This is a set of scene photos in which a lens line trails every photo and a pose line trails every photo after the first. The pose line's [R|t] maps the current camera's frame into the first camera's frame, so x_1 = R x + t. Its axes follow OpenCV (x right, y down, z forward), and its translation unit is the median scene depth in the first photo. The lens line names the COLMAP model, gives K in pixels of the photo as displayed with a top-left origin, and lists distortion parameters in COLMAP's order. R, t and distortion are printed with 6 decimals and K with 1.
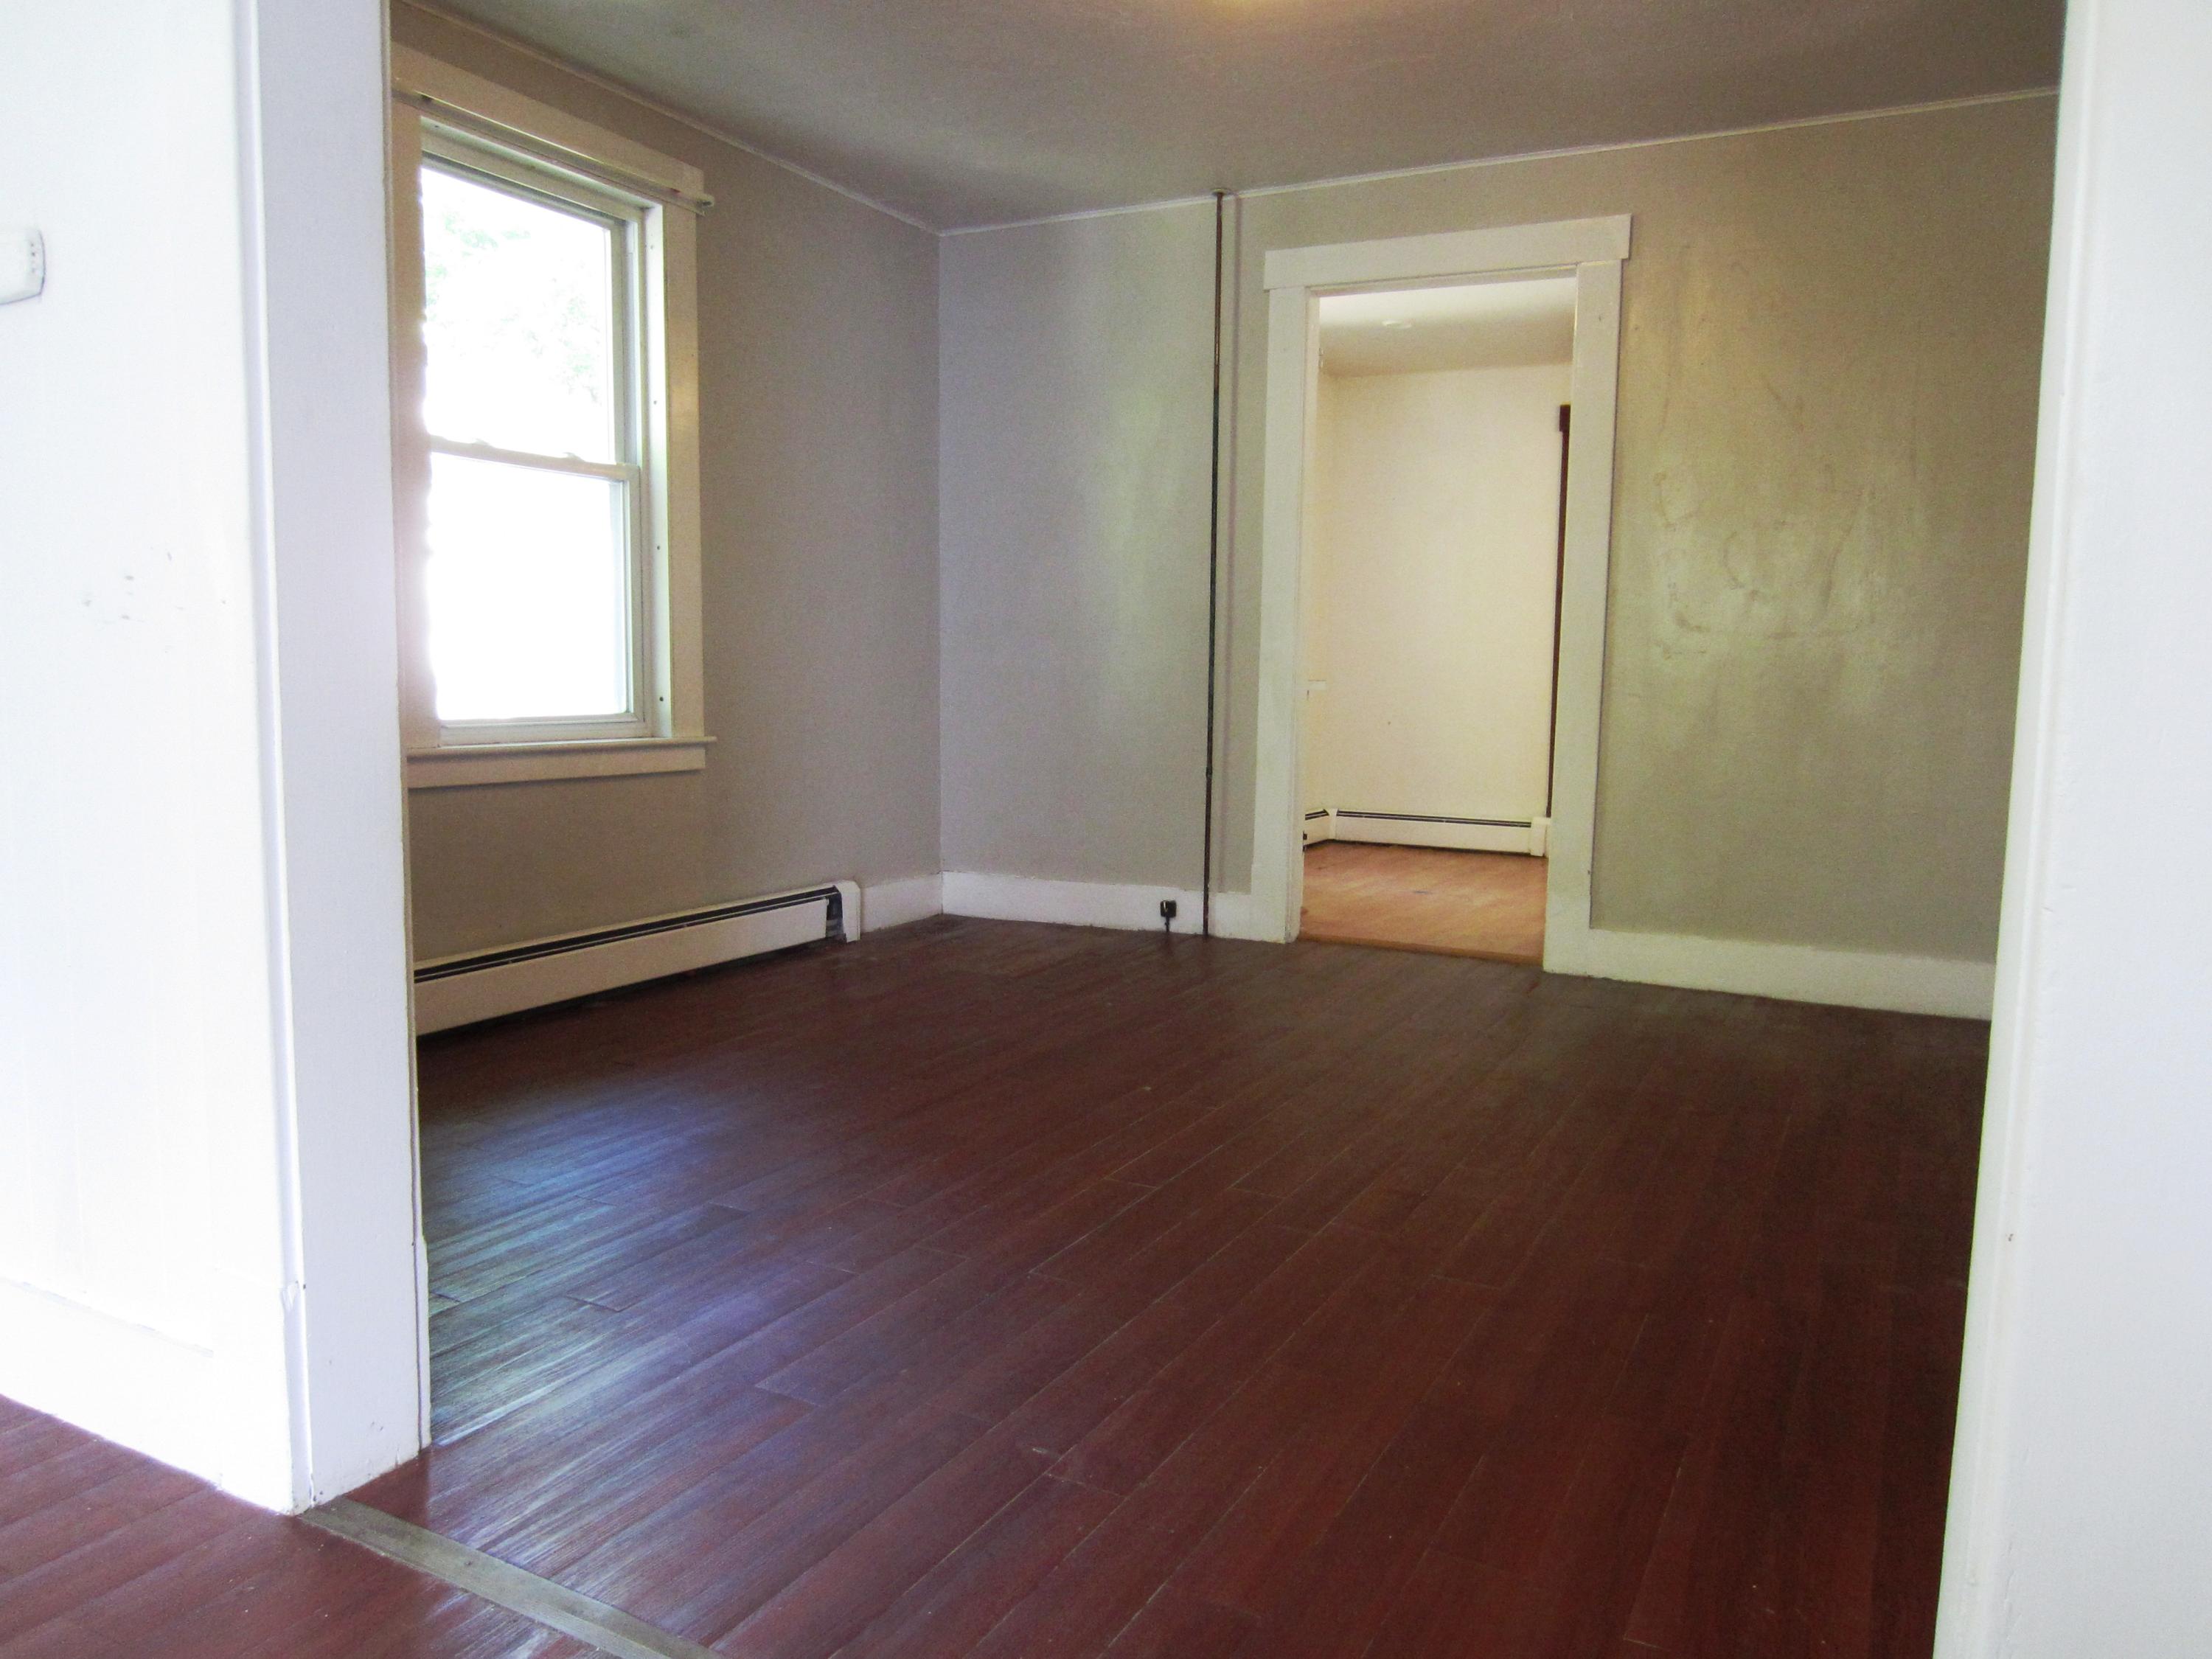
lens RADIAL K [[1565.7, 0, 1118.6], [0, 1565.7, 840.2], [0, 0, 1]] dist [-0.047777, 0.028546]
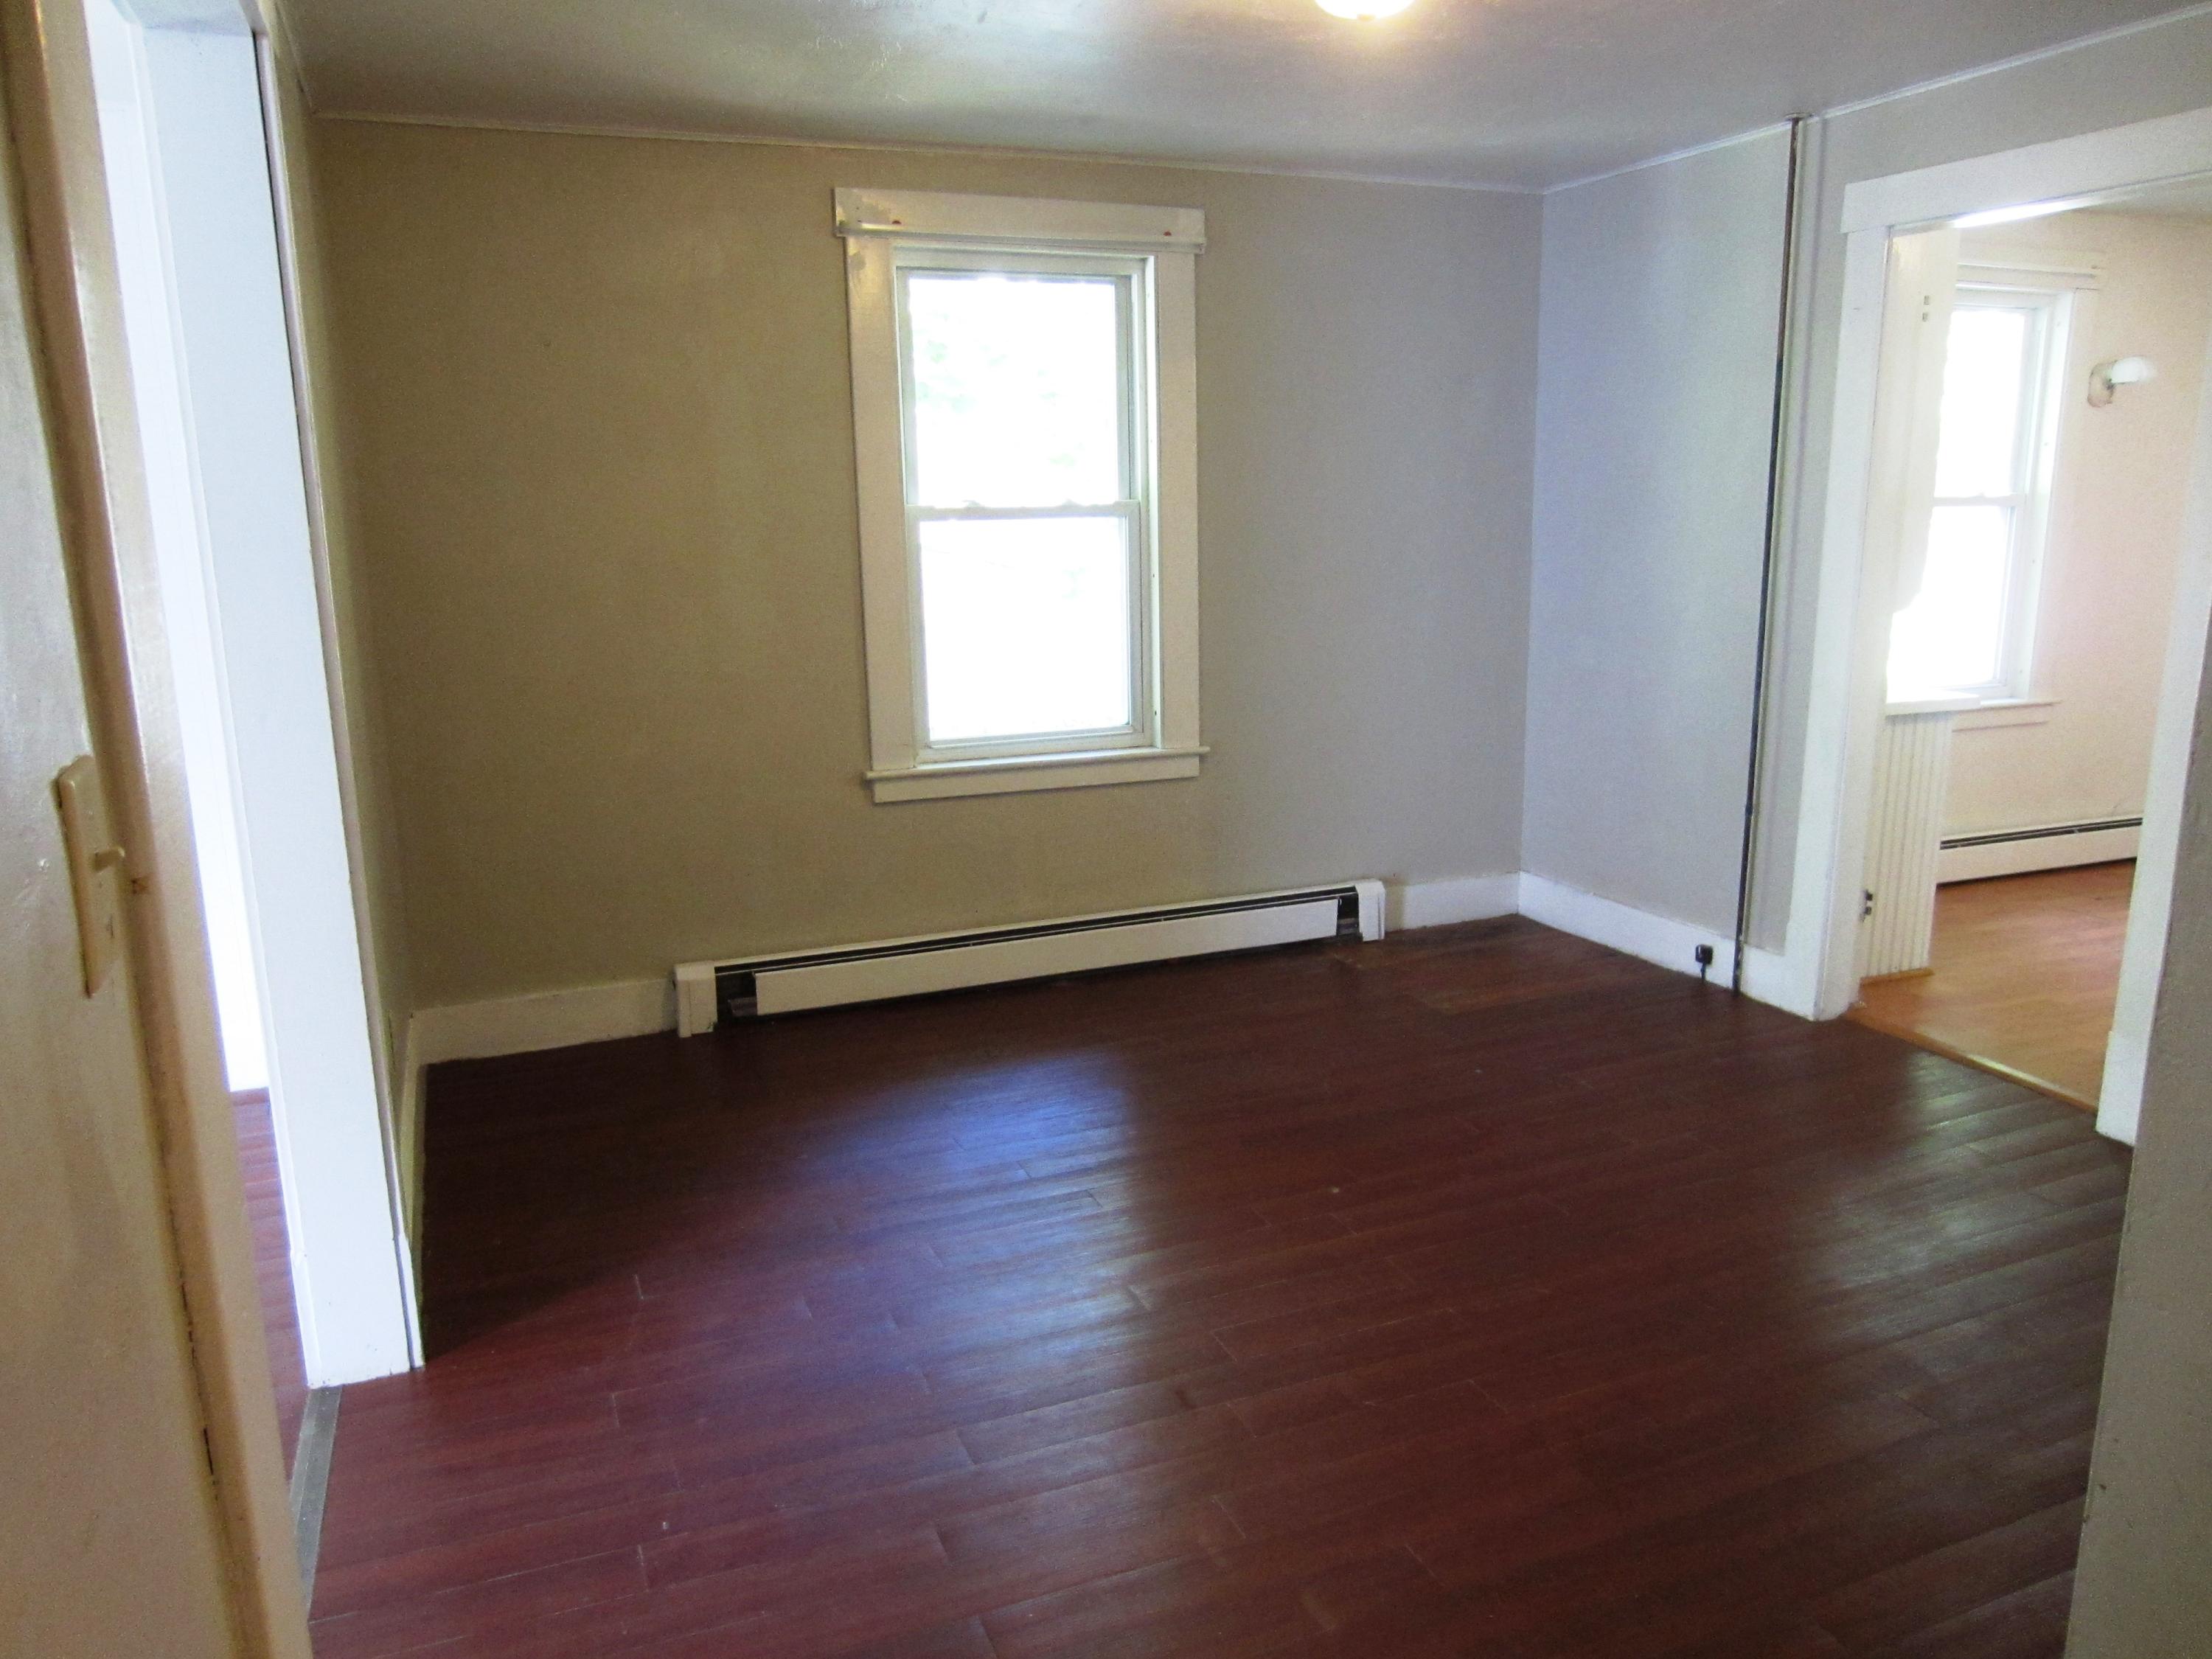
lens RADIAL K [[1565.7, 0, 1118.6], [0, 1565.7, 840.2], [0, 0, 1]] dist [-0.047777, 0.028546]
pose [[0.763029, 0.115085, -0.636037, 0.347151], [-0.045990, 0.991194, 0.124176, -0.120109], [0.644726, -0.065499, 0.761602, 0.119832]]
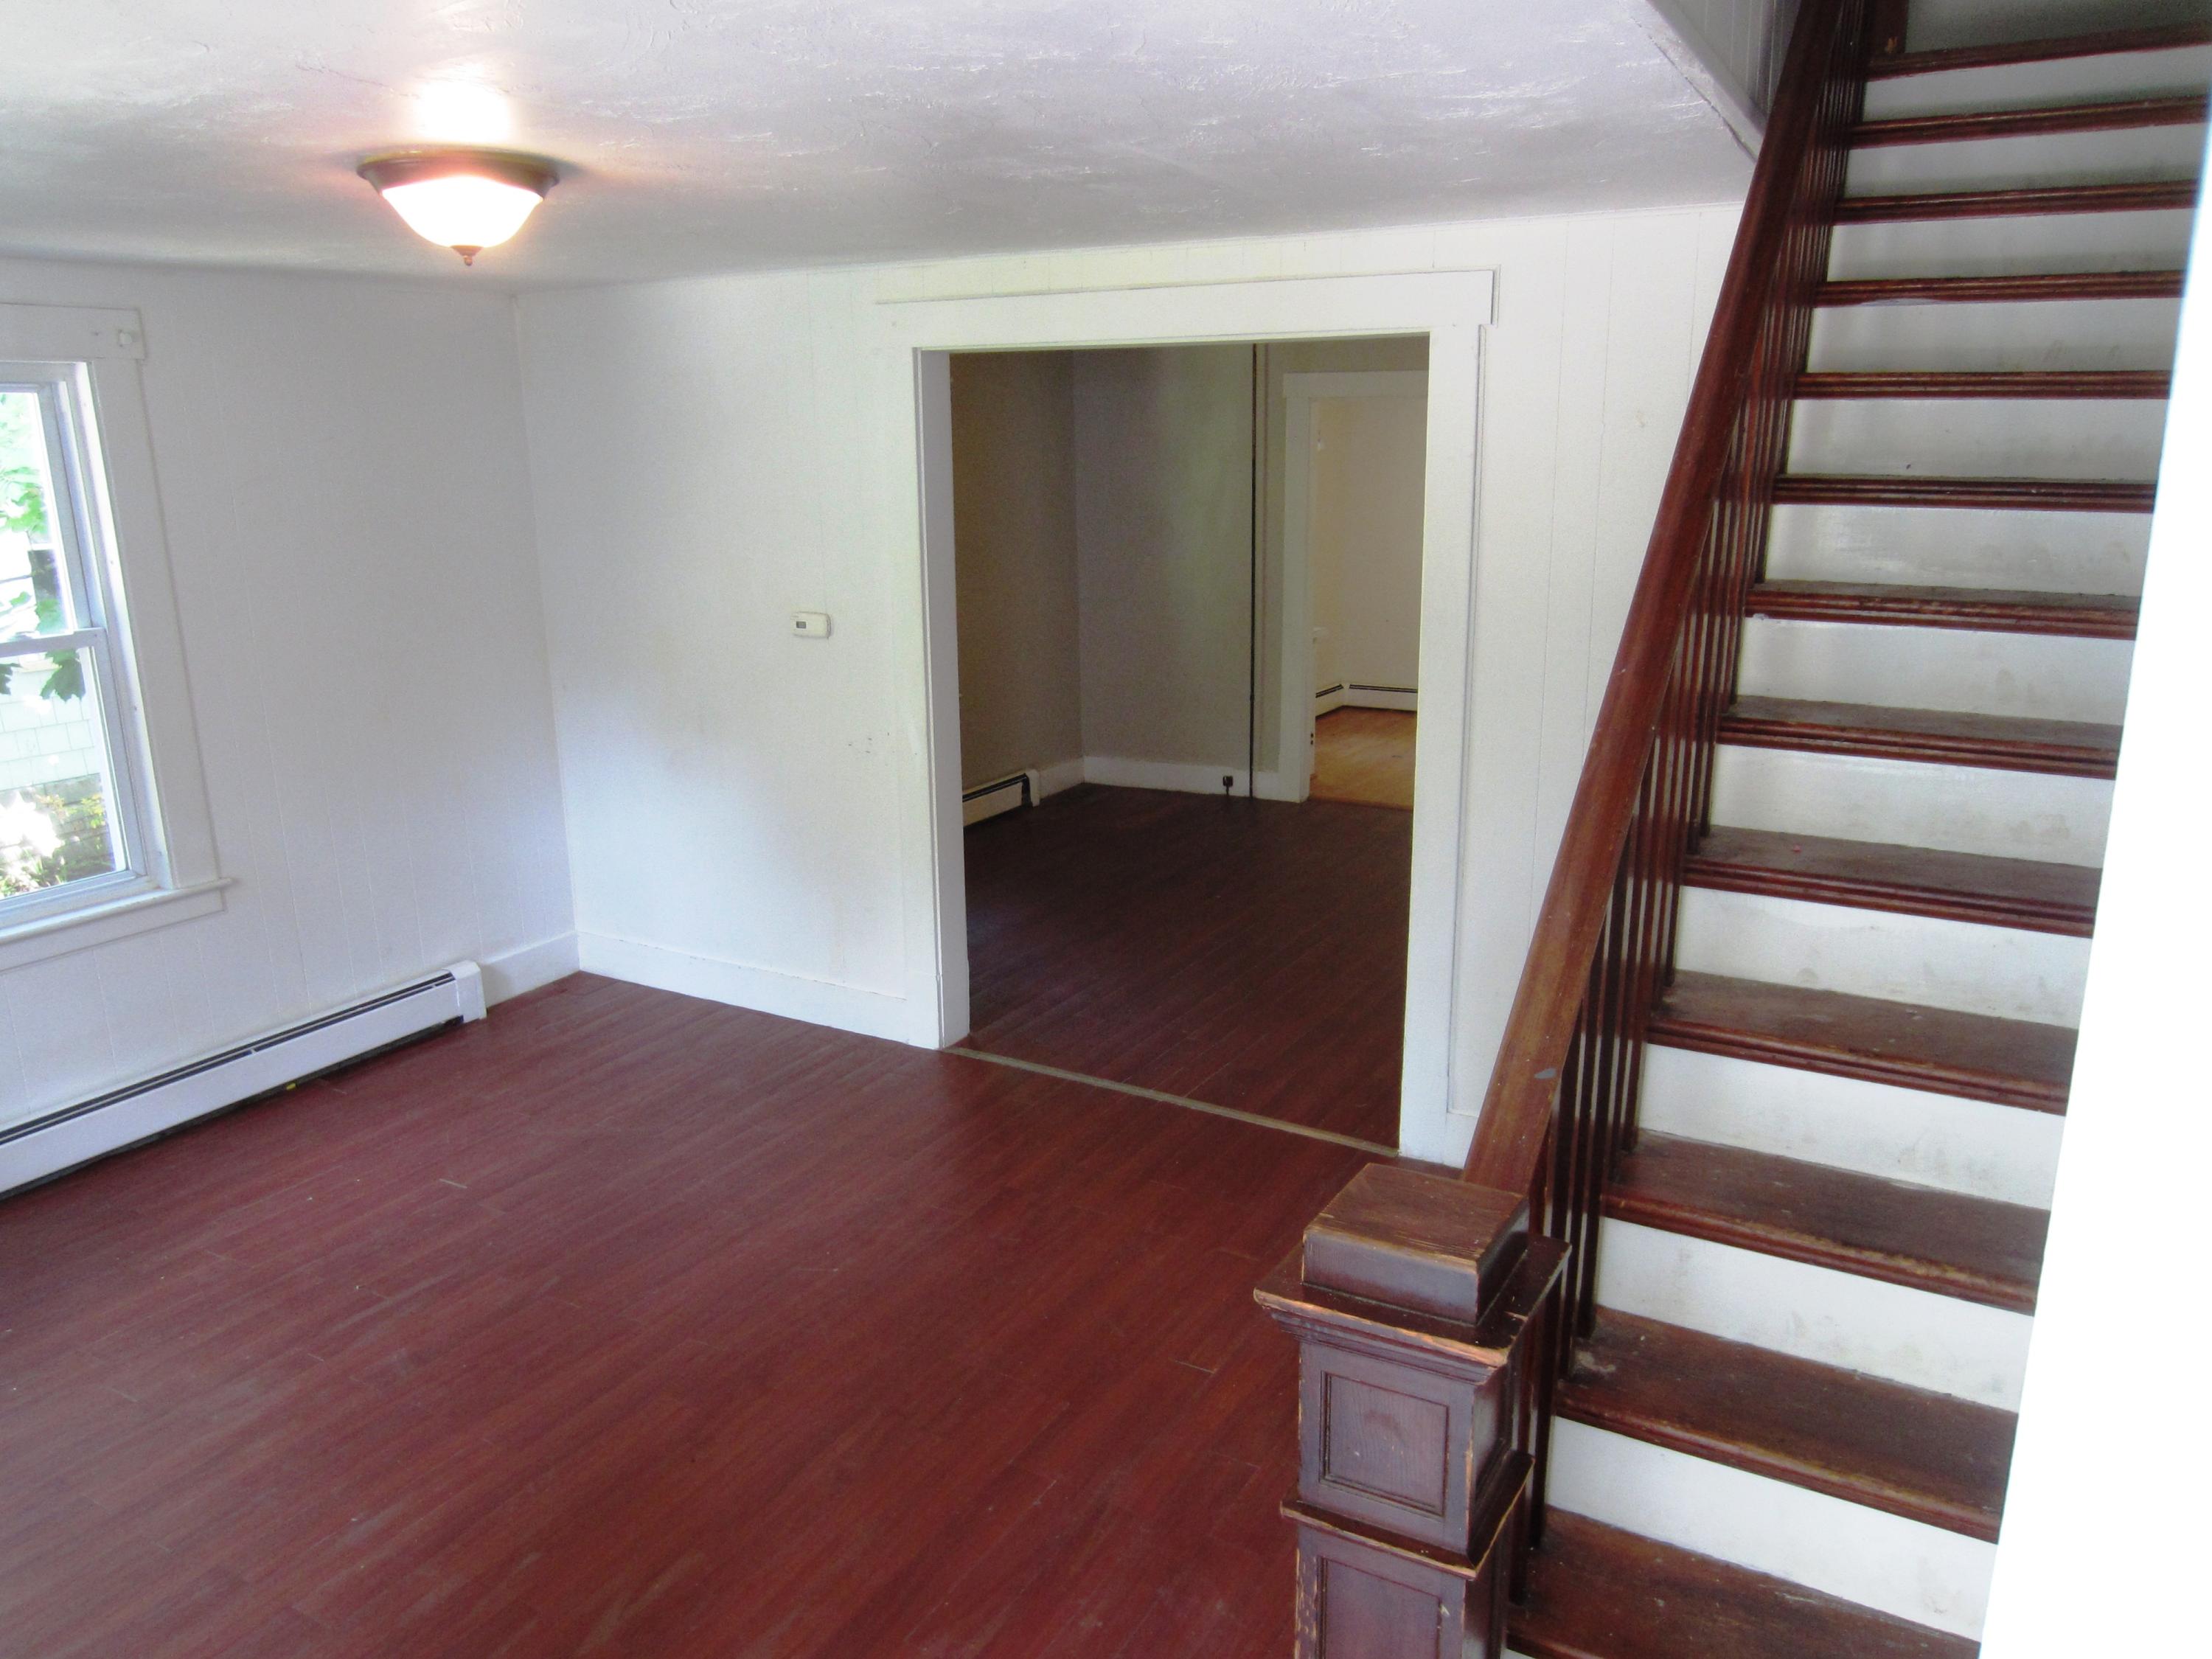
lens RADIAL K [[1565.7, 0, 1118.6], [0, 1565.7, 840.2], [0, 0, 1]] dist [-0.047777, 0.028546]
pose [[0.999128, -0.015531, -0.038761, -0.020035], [0.020689, 0.990433, 0.136434, -0.123169], [0.036271, -0.137117, 0.989891, -0.635477]]
